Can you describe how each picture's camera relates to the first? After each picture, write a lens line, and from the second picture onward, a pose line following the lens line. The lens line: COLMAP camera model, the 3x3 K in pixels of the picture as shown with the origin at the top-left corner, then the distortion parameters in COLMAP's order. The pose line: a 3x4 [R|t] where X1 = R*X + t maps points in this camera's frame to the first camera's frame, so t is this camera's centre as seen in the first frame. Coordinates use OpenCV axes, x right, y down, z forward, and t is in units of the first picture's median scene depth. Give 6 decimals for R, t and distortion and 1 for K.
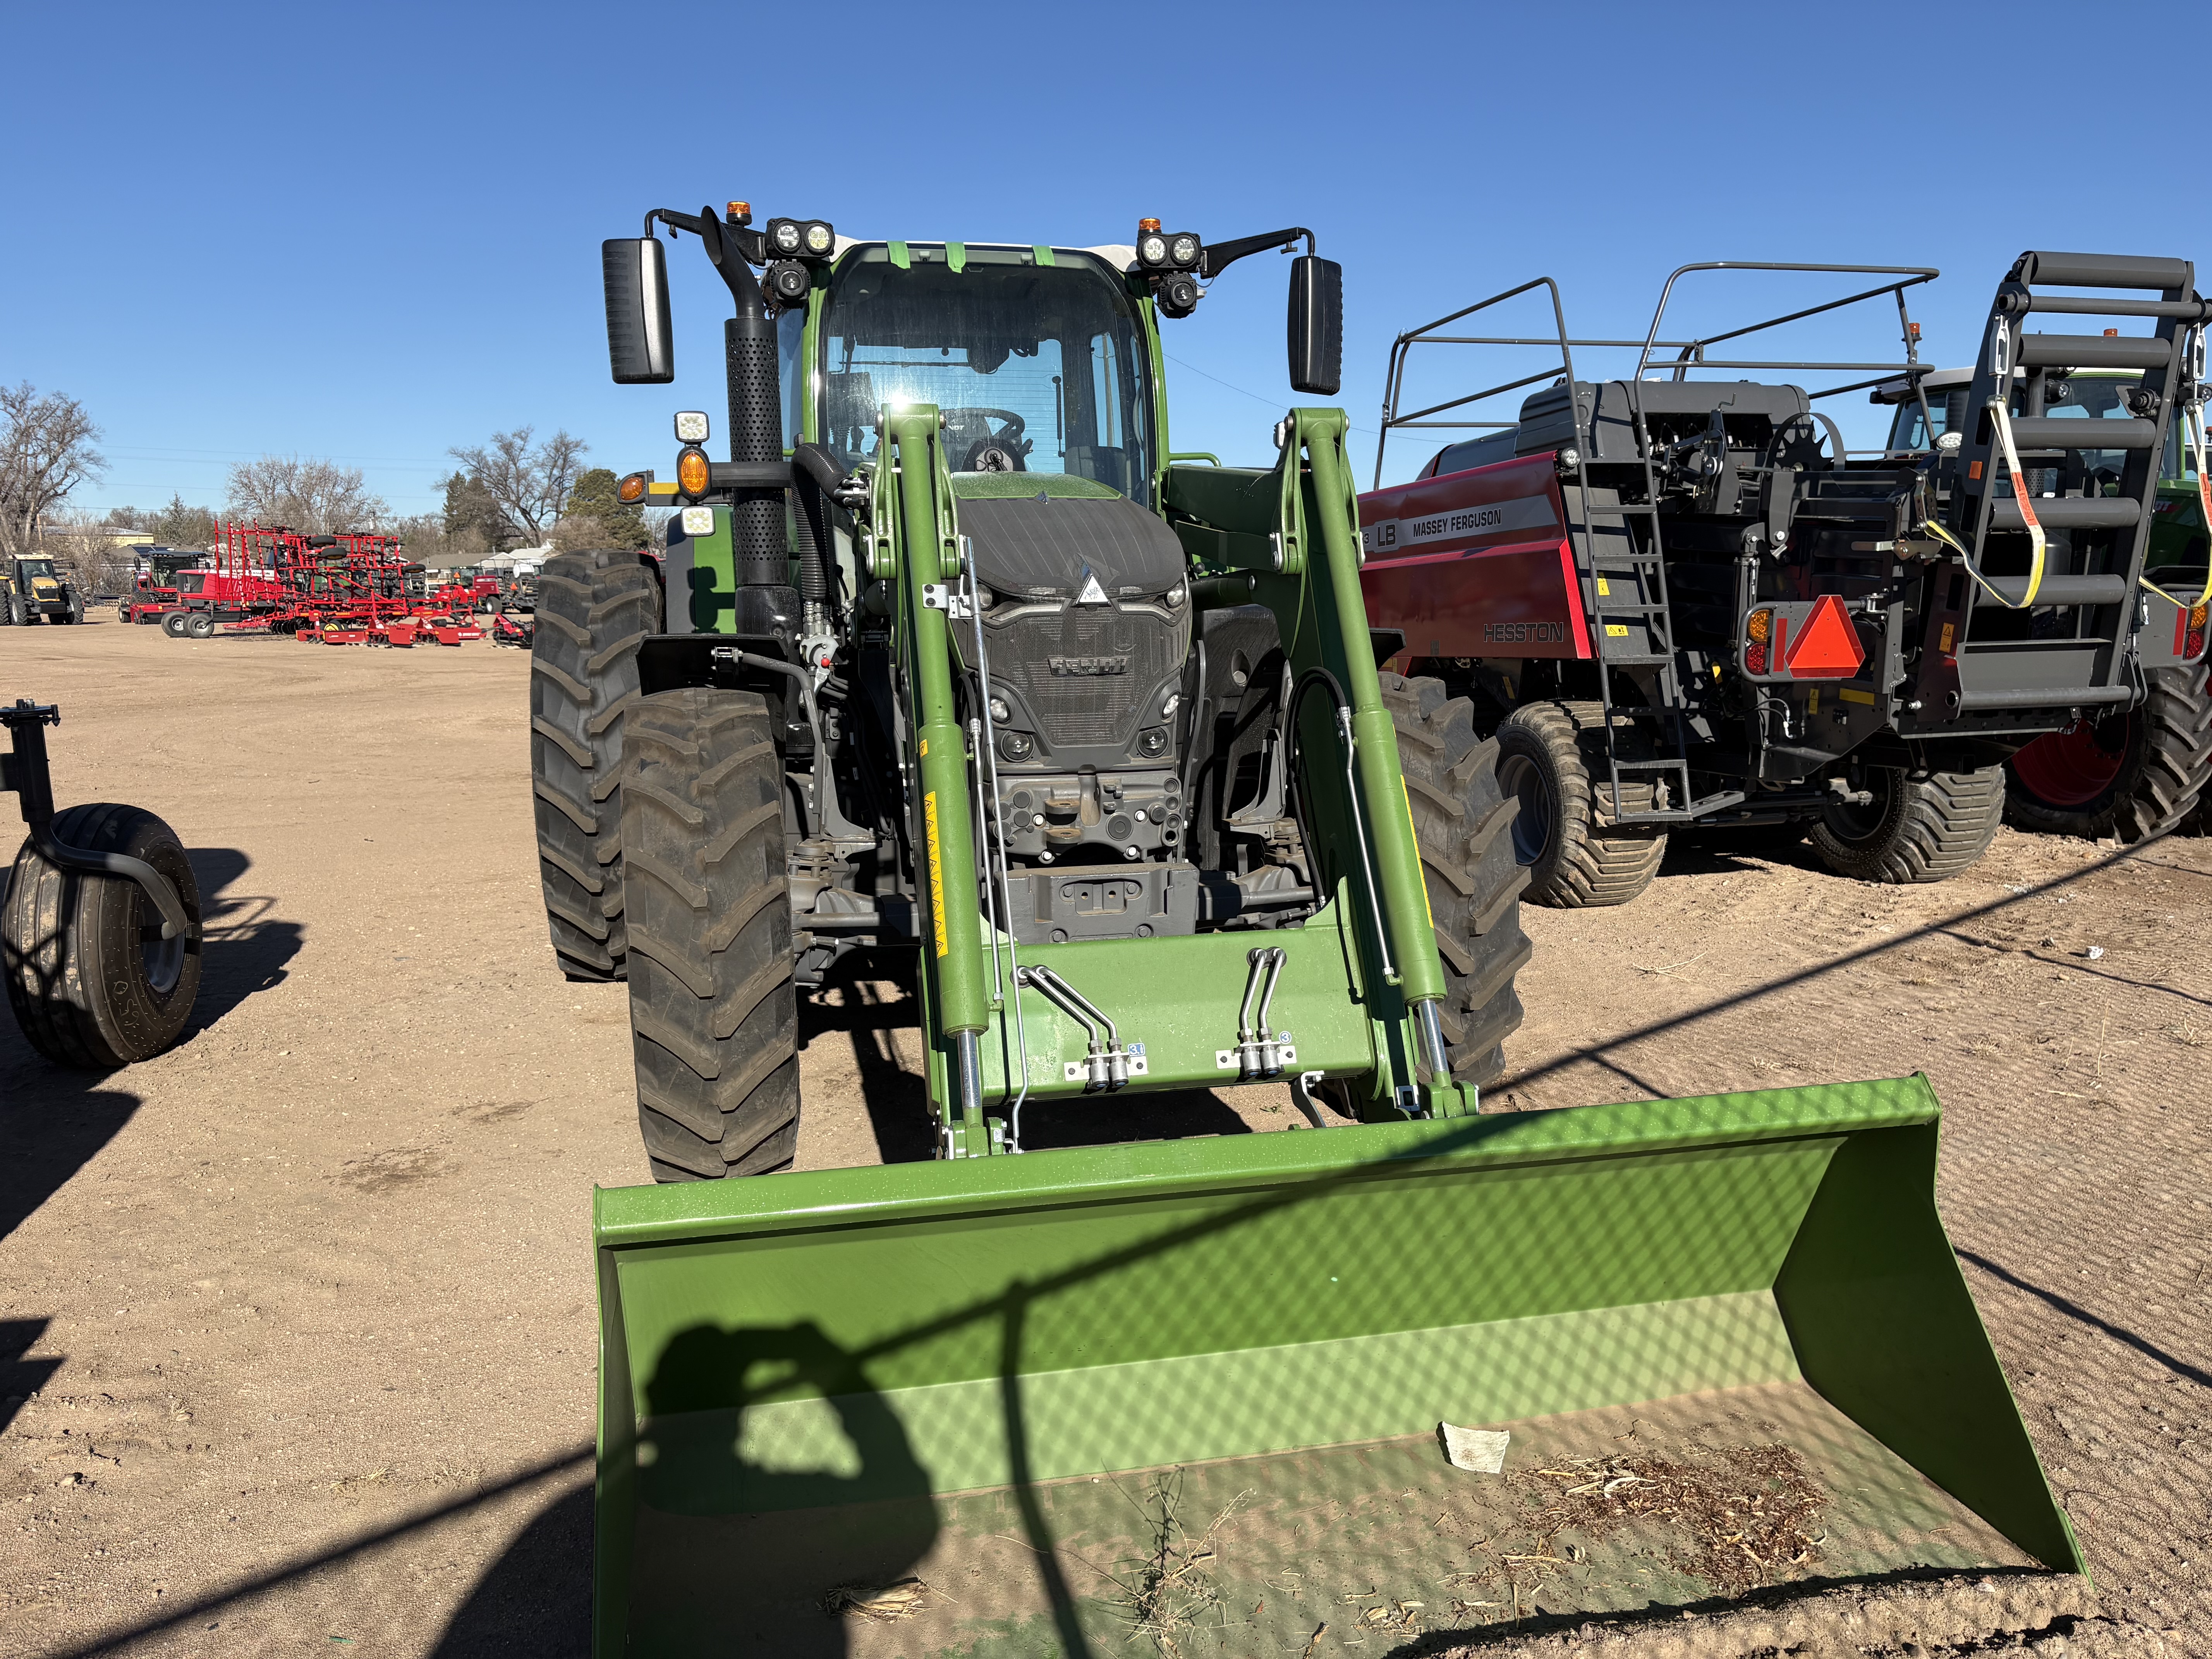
lens RADIAL K [[1659.0, 0, 1104.6], [0, 1659.0, 823.1], [0, 0, 1]] dist [0.027993, -0.016937]
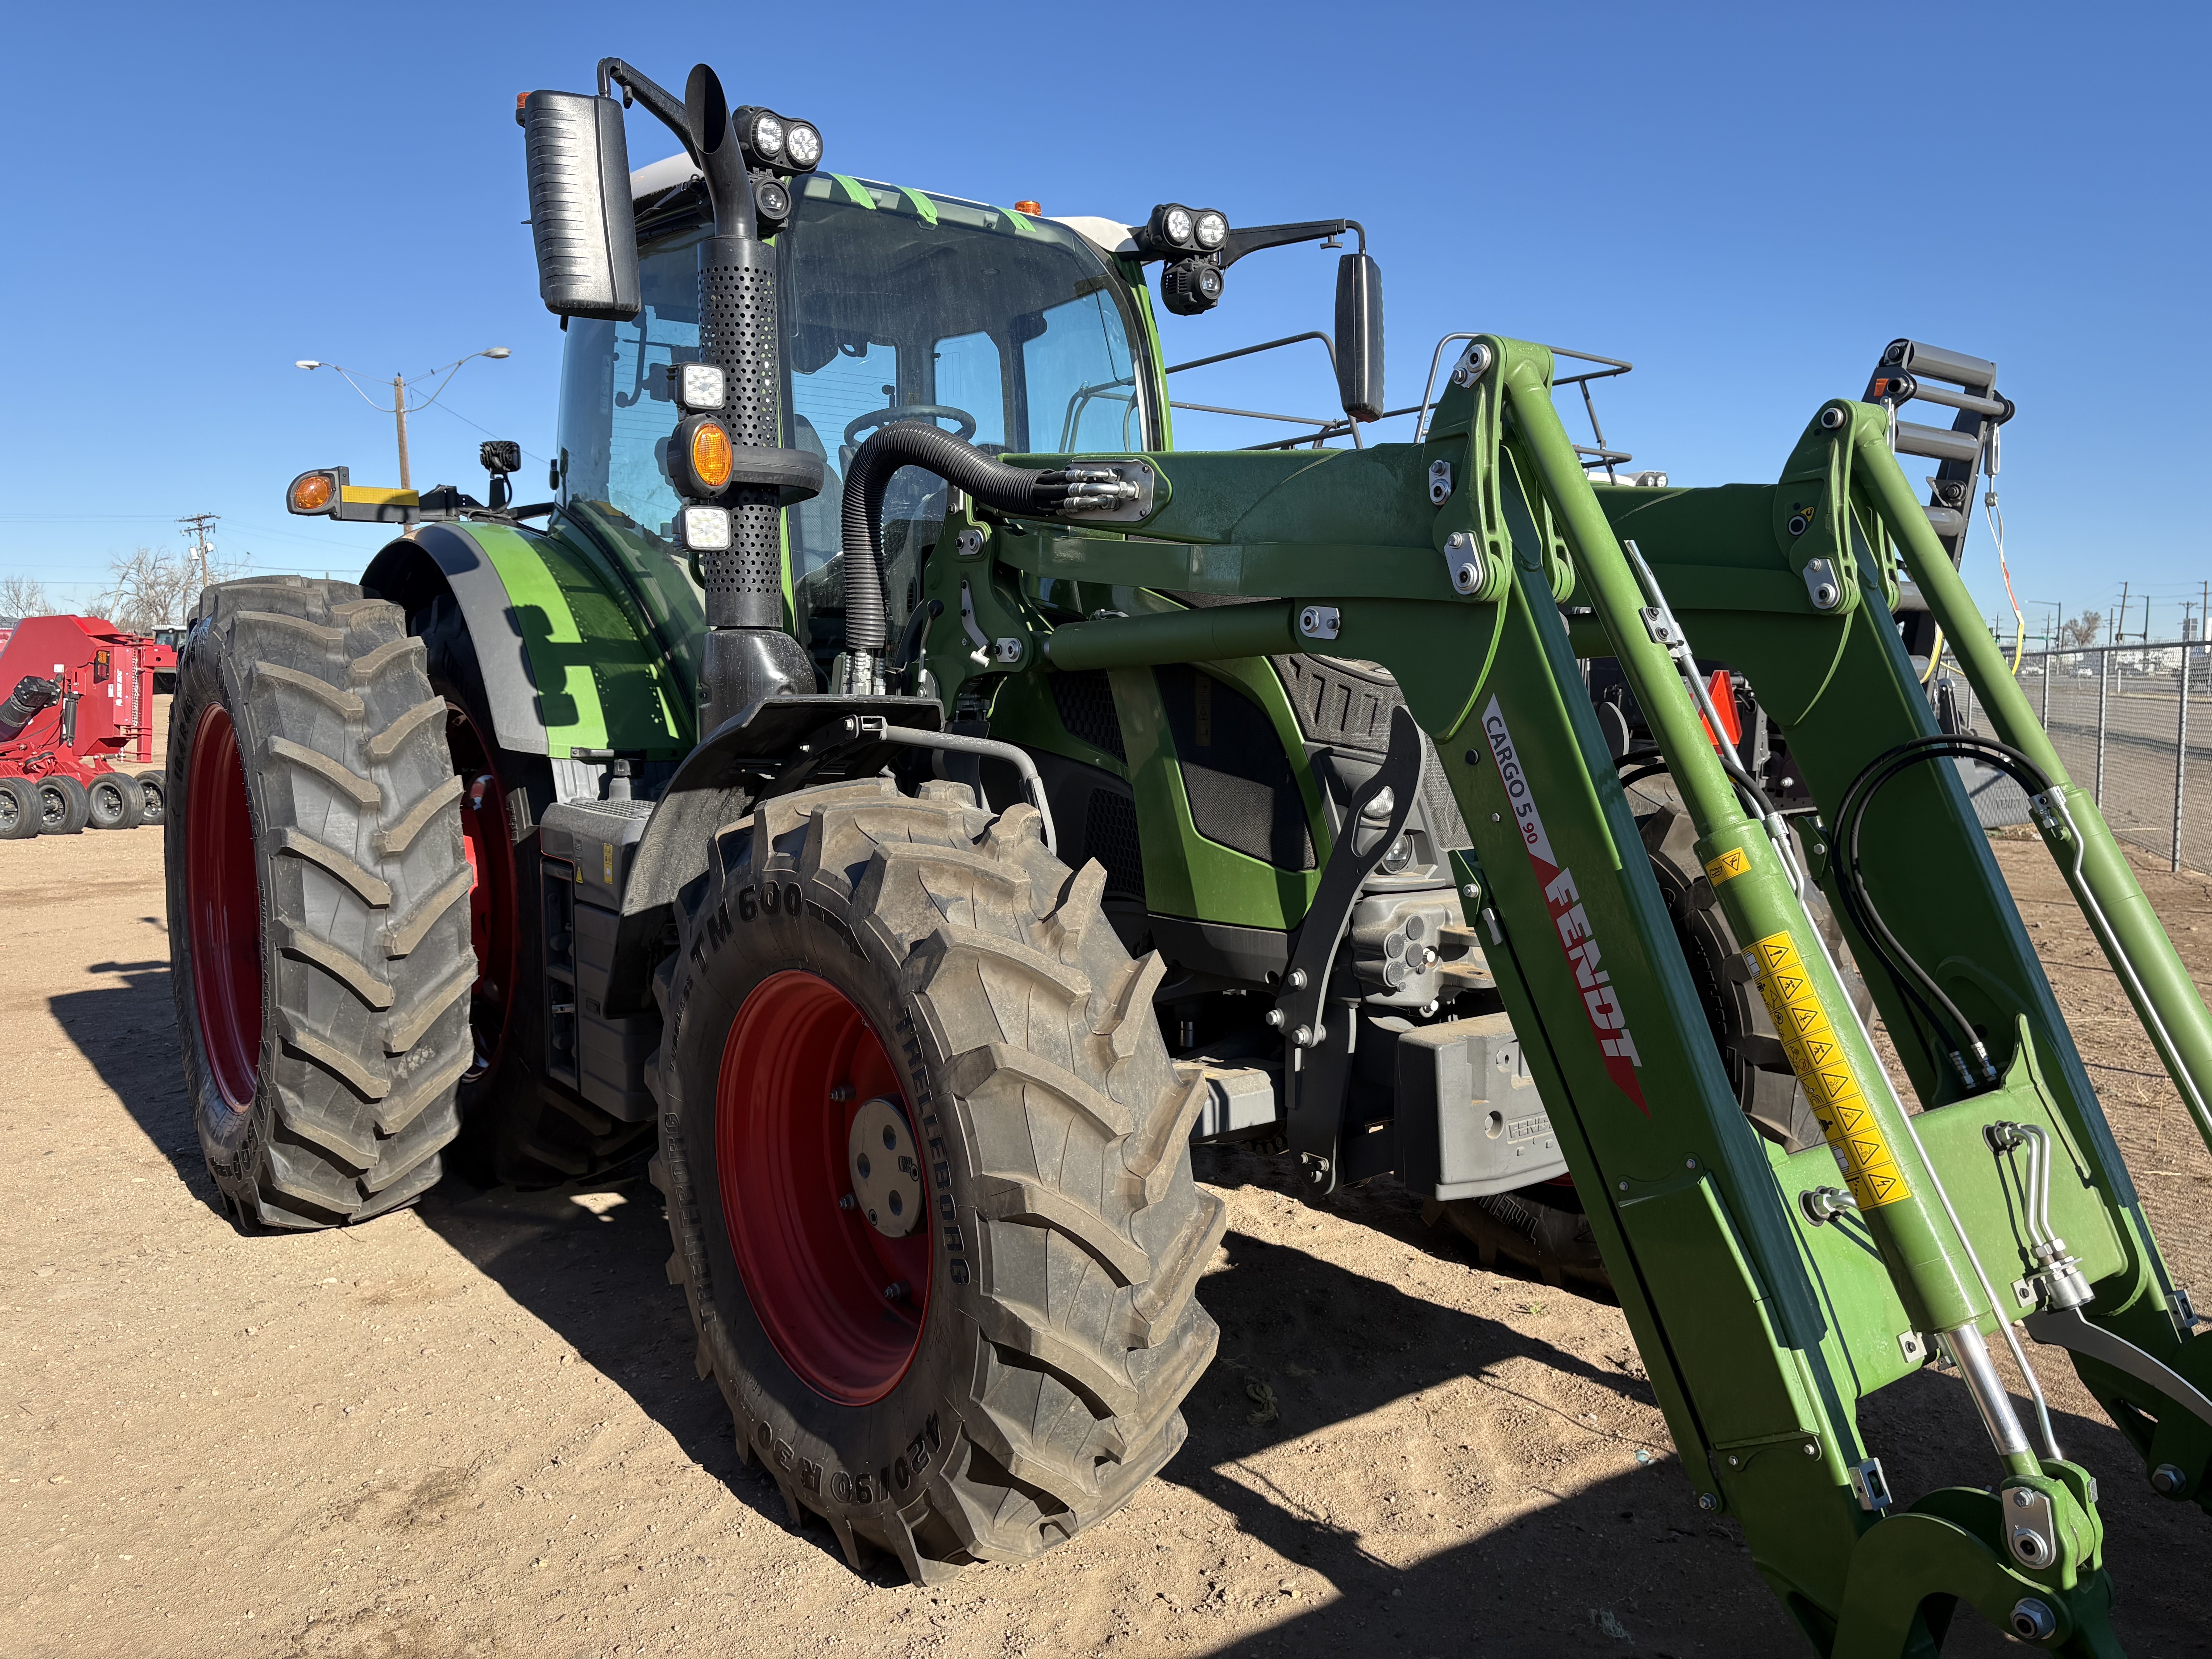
lens RADIAL K [[1659.0, 0, 1096.1], [0, 1659.0, 836.6], [0, 0, 1]] dist [0.027993, -0.016937]
pose [[0.902752, -0.028389, 0.429224, -0.311171], [0.047789, 0.998262, -0.034486, -0.022841], [-0.427499, 0.051645, 0.902539, 0.272084]]
